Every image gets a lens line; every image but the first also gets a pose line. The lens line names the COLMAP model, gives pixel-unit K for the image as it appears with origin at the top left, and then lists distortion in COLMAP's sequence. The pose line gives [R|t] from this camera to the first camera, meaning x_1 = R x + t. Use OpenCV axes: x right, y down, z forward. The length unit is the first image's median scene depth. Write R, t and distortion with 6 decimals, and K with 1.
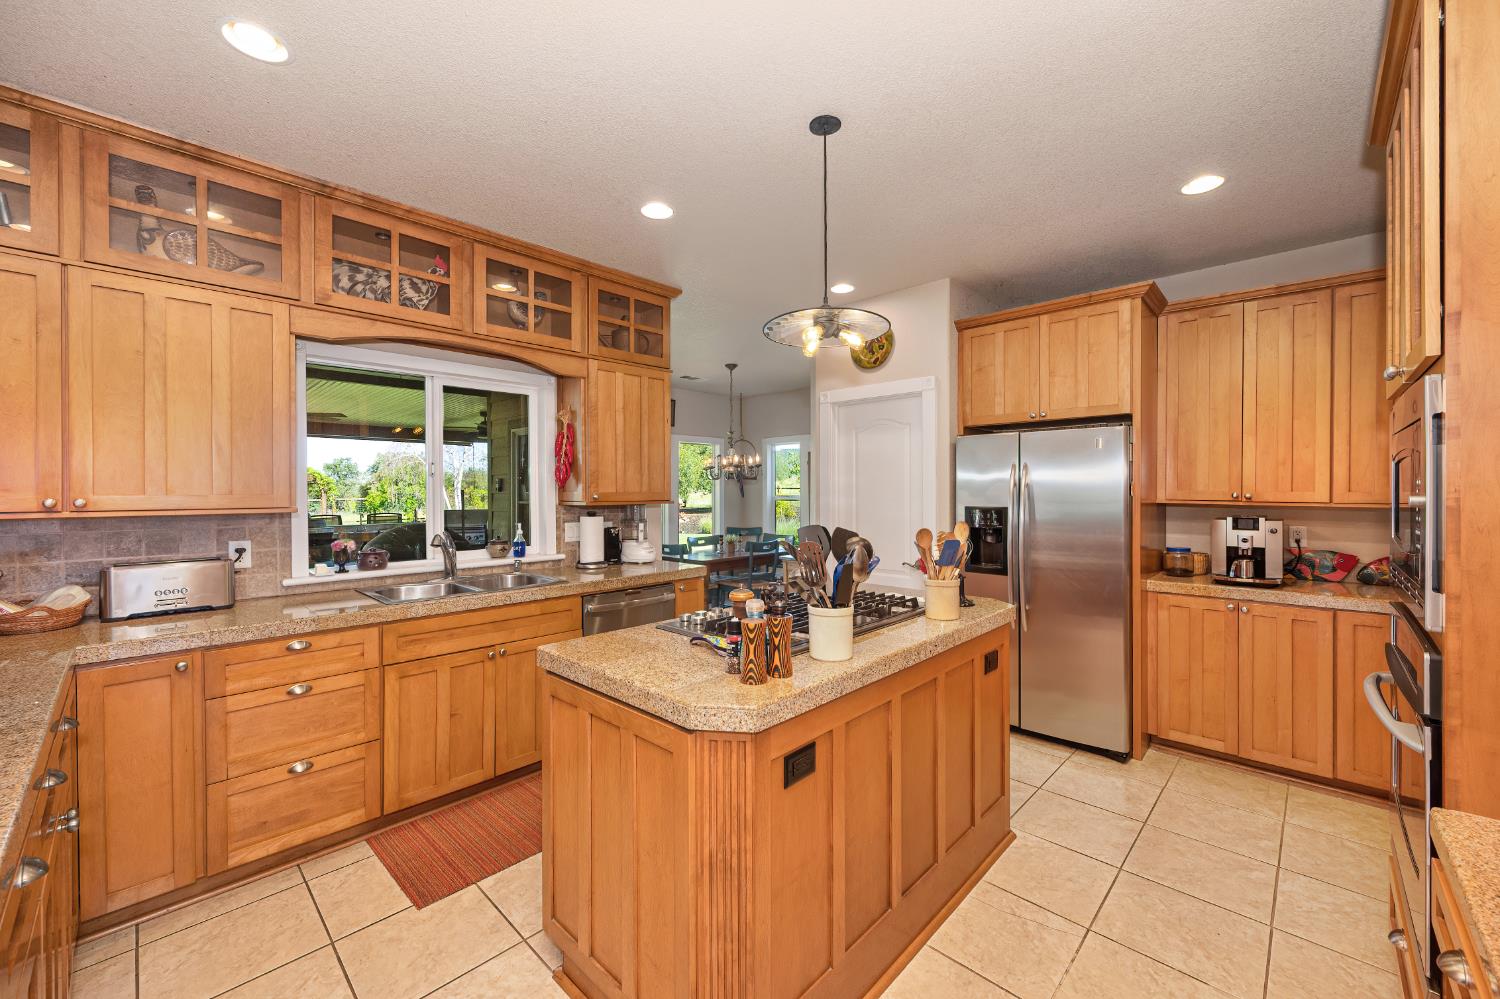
lens RADIAL K [[593.4, 0, 753.6], [0, 593.4, 491.1], [0, 0, 1]] dist [0.000676, -0.000409]
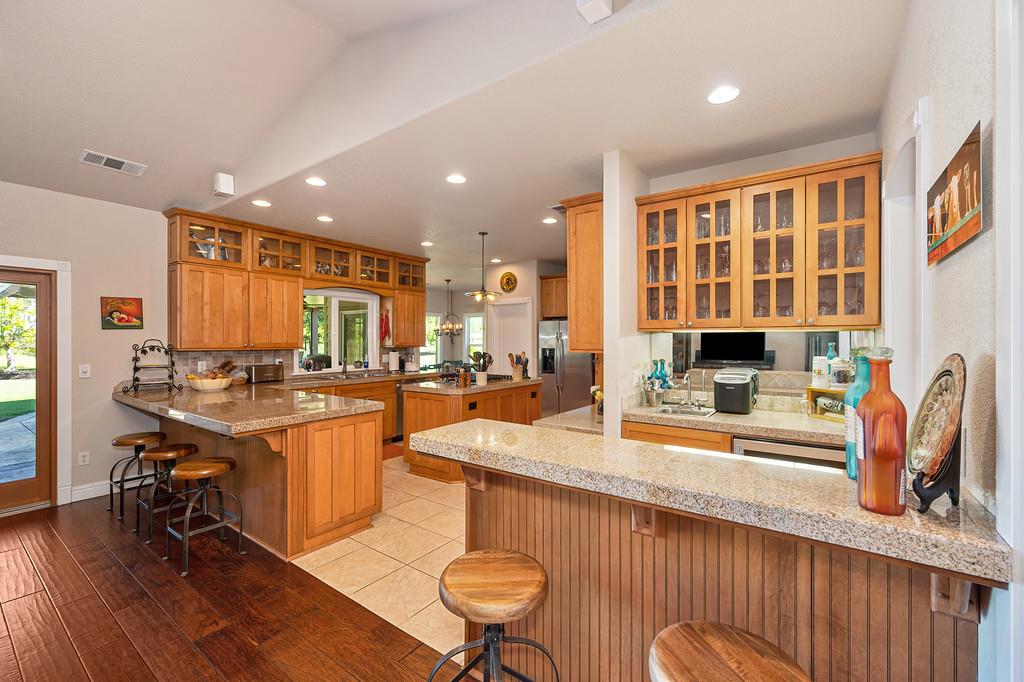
lens RADIAL K [[427.8, 0, 510.7], [0, 427.8, 341.2], [0, 0, 1]] dist [-0.004822, -0.000255]
pose [[0.991710, 0.003409, 0.128454, -0.019707], [-0.003454, 0.999994, 0.000131, -0.004250], [-0.128453, -0.000574, 0.991715, -0.853035]]
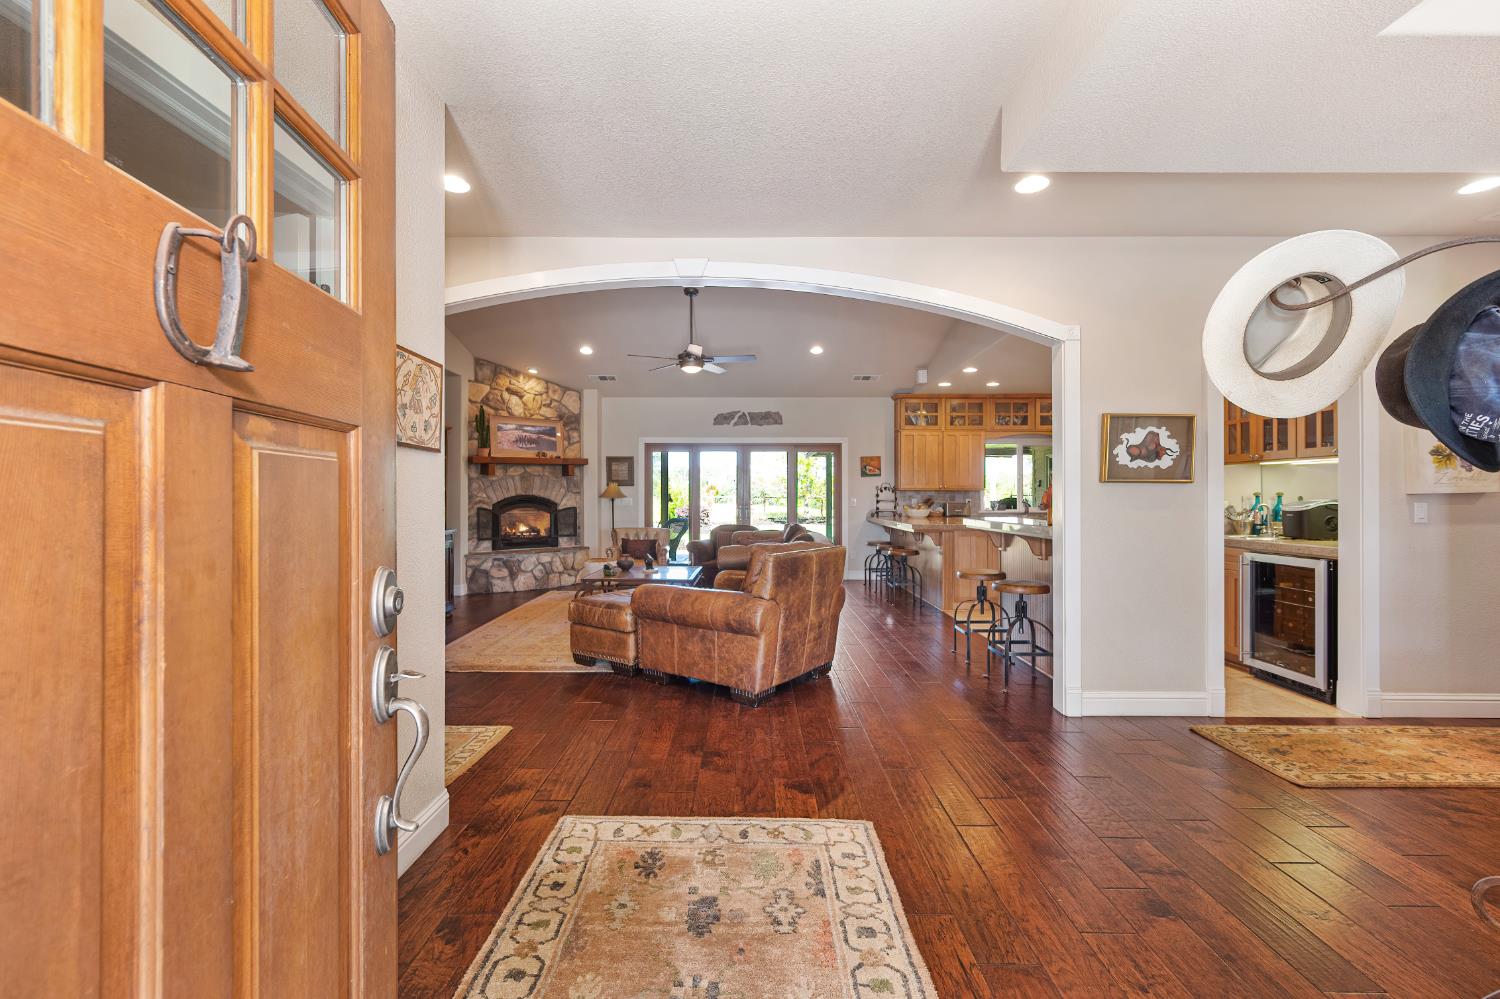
lens RADIAL K [[626.7, 0, 746.8], [0, 626.7, 494.4], [0, 0, 1]] dist [-0.004822, -0.000255]
pose [[0.681421, 0.002950, -0.731886, 0.677249], [-0.002612, 0.999995, 0.001599, 0.040779], [0.731887, 0.000822, 0.681425, -1.777559]]
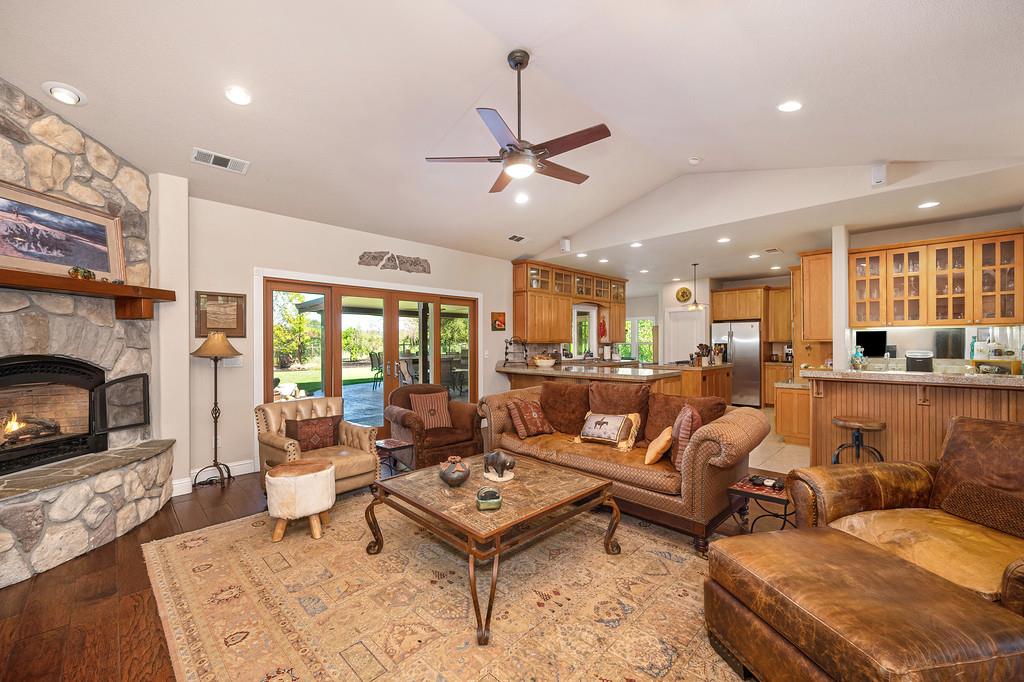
lens RADIAL K [[405.1, 0, 511.1], [0, 405.1, 344.0], [0, 0, 1]] dist [0.000676, -0.000409]
pose [[0.999636, -0.000034, -0.026994, -0.800750], [0.000070, 0.999999, 0.001309, 0.026881], [0.026994, -0.001310, 0.999635, -1.466105]]
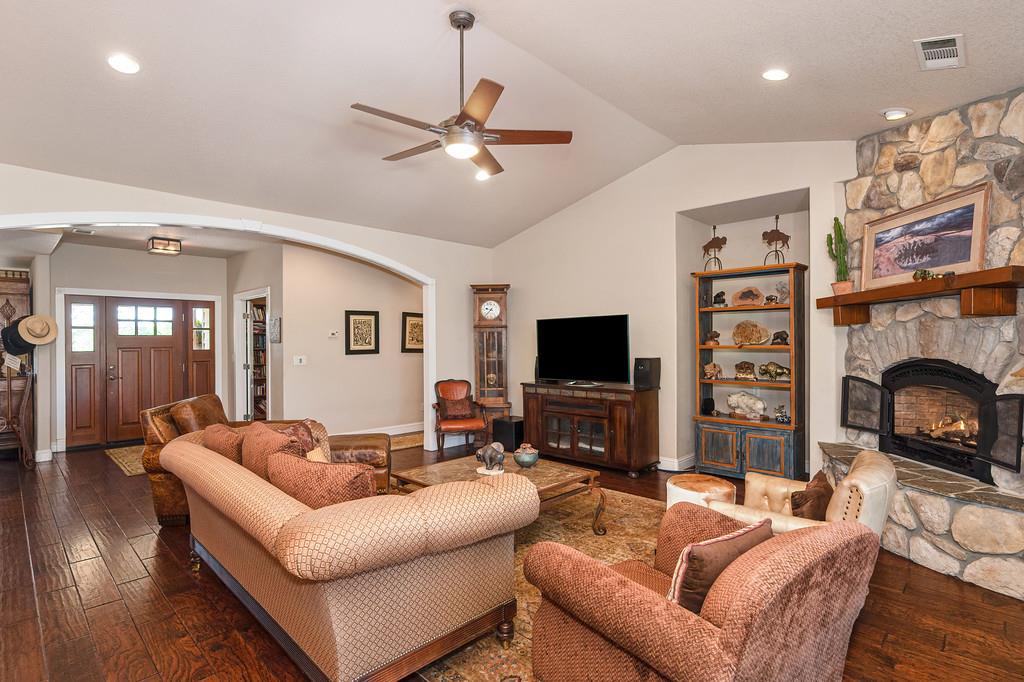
lens RADIAL K [[506.8, 0, 509.8], [0, 506.8, 343.2], [0, 0, 1]] dist [-0.002145, 0.001003]
pose [[-0.999794, 0.007671, 0.018812, -0.904193], [0.007764, 0.999958, 0.004857, 0.006841], [-0.018774, 0.005002, -0.999811, 0.269724]]
